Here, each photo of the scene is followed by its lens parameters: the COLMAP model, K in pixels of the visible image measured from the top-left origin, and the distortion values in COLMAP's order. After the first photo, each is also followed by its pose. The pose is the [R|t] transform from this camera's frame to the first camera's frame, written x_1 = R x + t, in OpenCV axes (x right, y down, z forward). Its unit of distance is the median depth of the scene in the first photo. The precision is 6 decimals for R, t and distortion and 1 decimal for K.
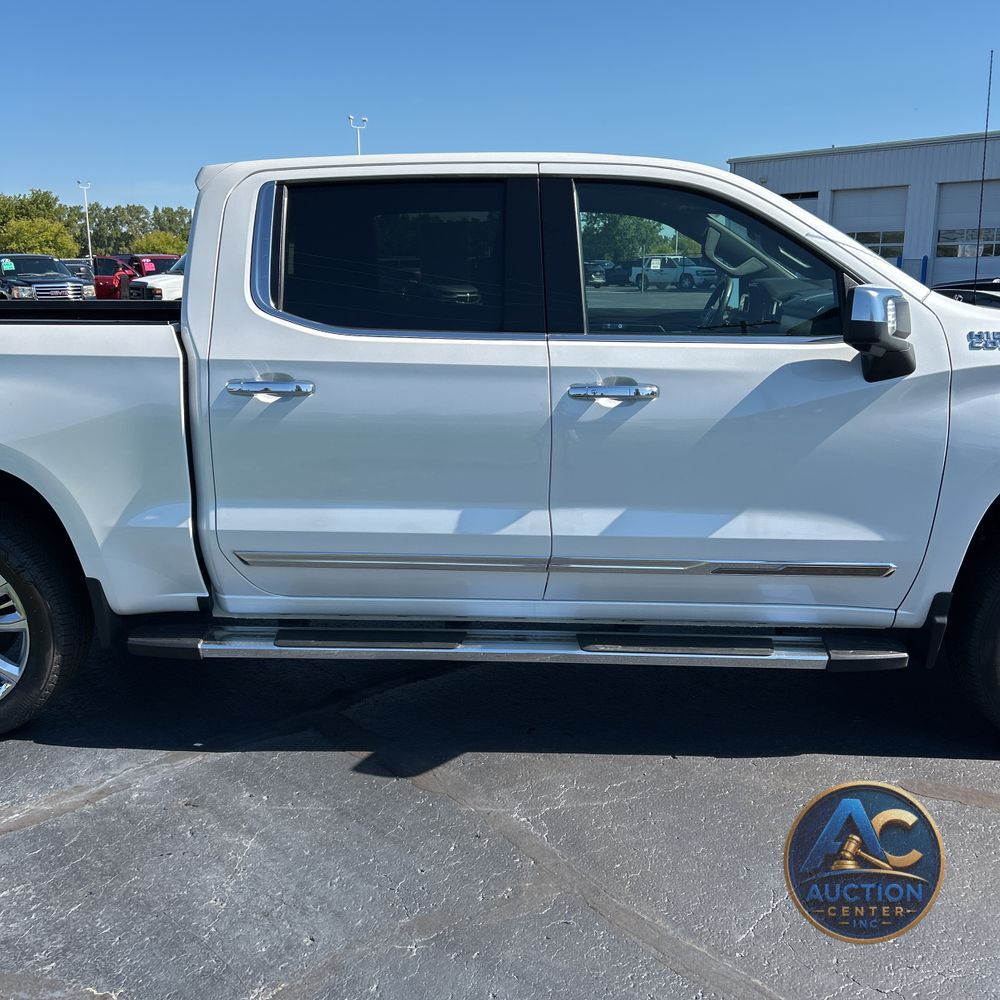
lens RADIAL K [[994.2, 0, 500.0], [0, 994.2, 500.0], [0, 0, 1]] dist [0.089154, -0.166998]
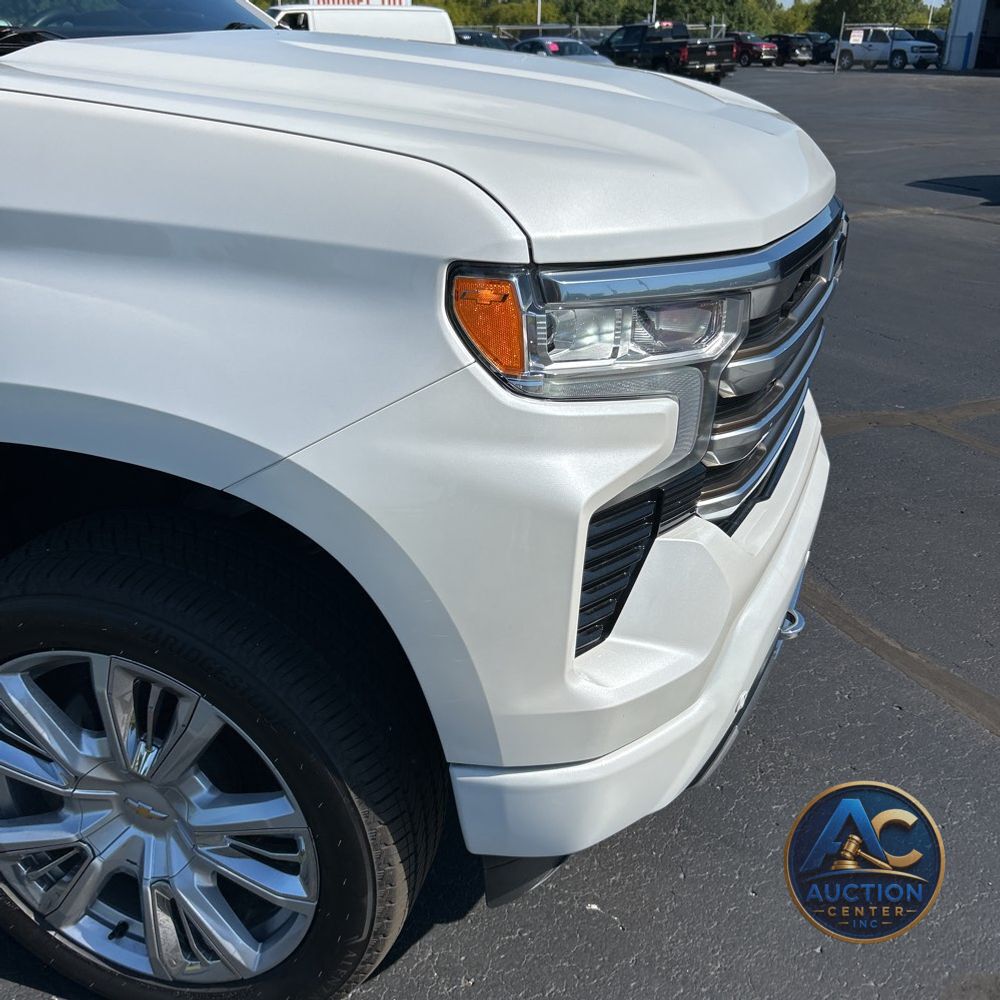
lens RADIAL K [[999.8, 0, 485.5], [0, 999.8, 495.4], [0, 0, 1]] dist [0.048885, -0.063205]
pose [[0.974882, 0.100994, -0.198506, 0.830801], [-0.060726, 0.978041, 0.199368, -0.107654], [0.214282, -0.182306, 0.959608, 0.605319]]
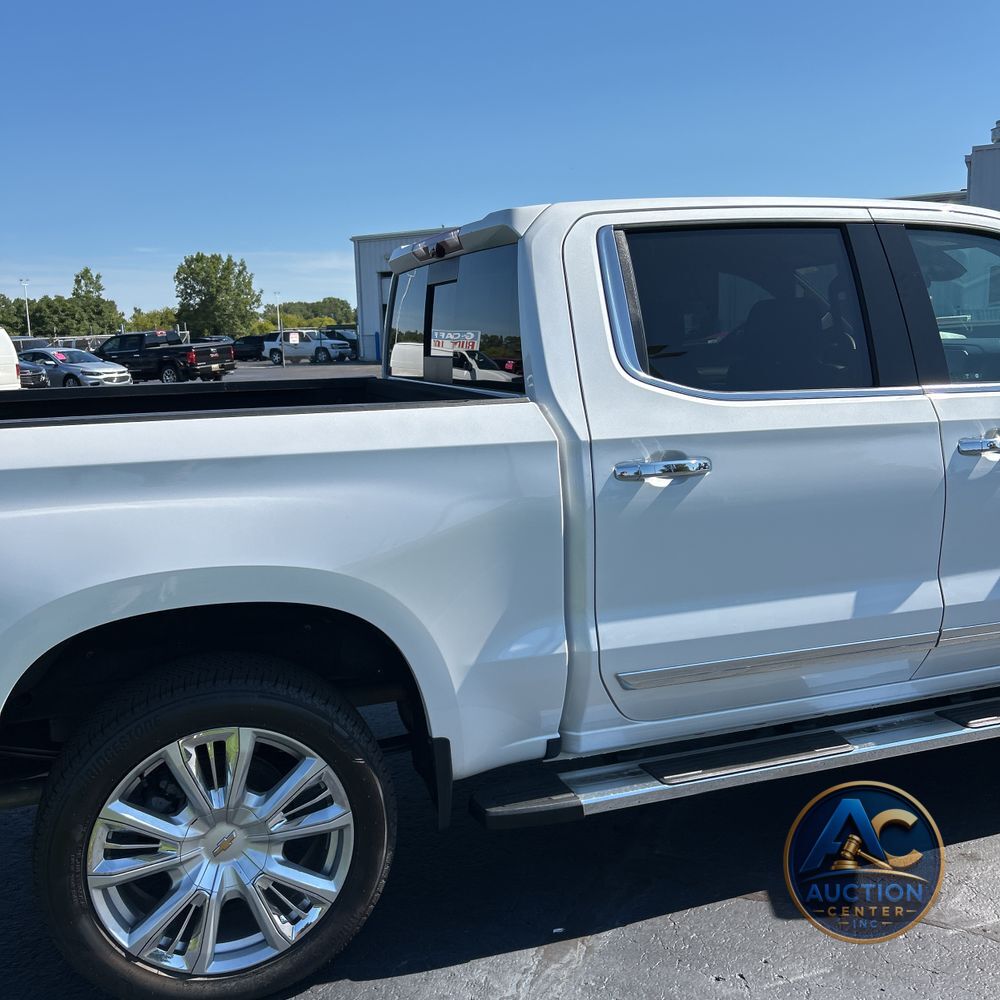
lens RADIAL K [[996.3, 0, 470.9], [0, 996.3, 501.0], [0, 0, 1]] dist [0.081712, -0.164993]
pose [[0.931990, -0.086370, 0.352045, -0.652600], [0.111179, 0.992499, -0.050833, -0.060286], [-0.345014, 0.086516, 0.934602, 0.280060]]
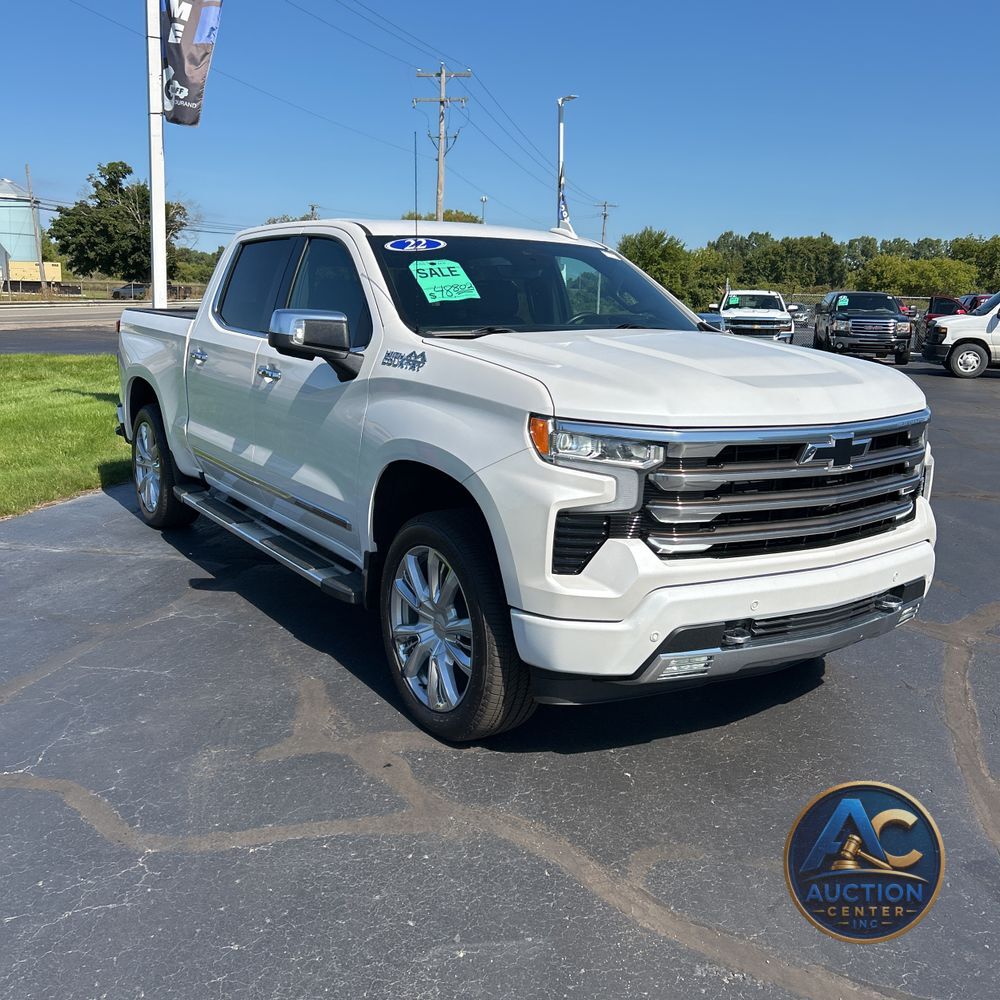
lens RADIAL K [[989.3, 0, 492.9], [0, 989.3, 502.5], [0, 0, 1]] dist [0.151705, -0.416888]
pose [[0.591688, 0.185079, -0.784635, 1.498528], [-0.212198, 0.974724, 0.069900, -0.090432], [0.777739, 0.125139, 0.616005, 0.327049]]
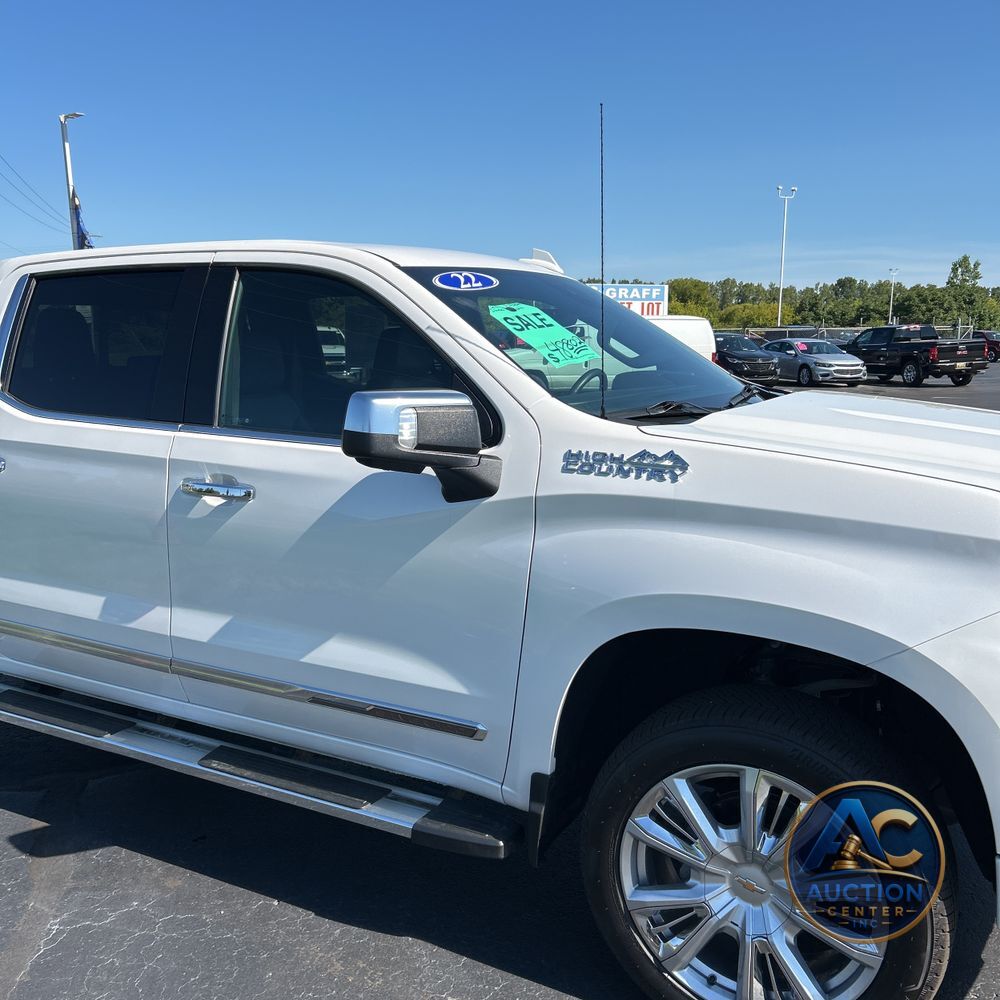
lens RADIAL K [[996.8, 0, 488.4], [0, 996.8, 502.0], [0, 0, 1]] dist [0.076690, -0.141273]
pose [[0.902474, 0.079611, -0.423324, 0.709995], [-0.106516, 0.993496, -0.040241, -0.082895], [0.417367, 0.081407, 0.905084, 0.245061]]
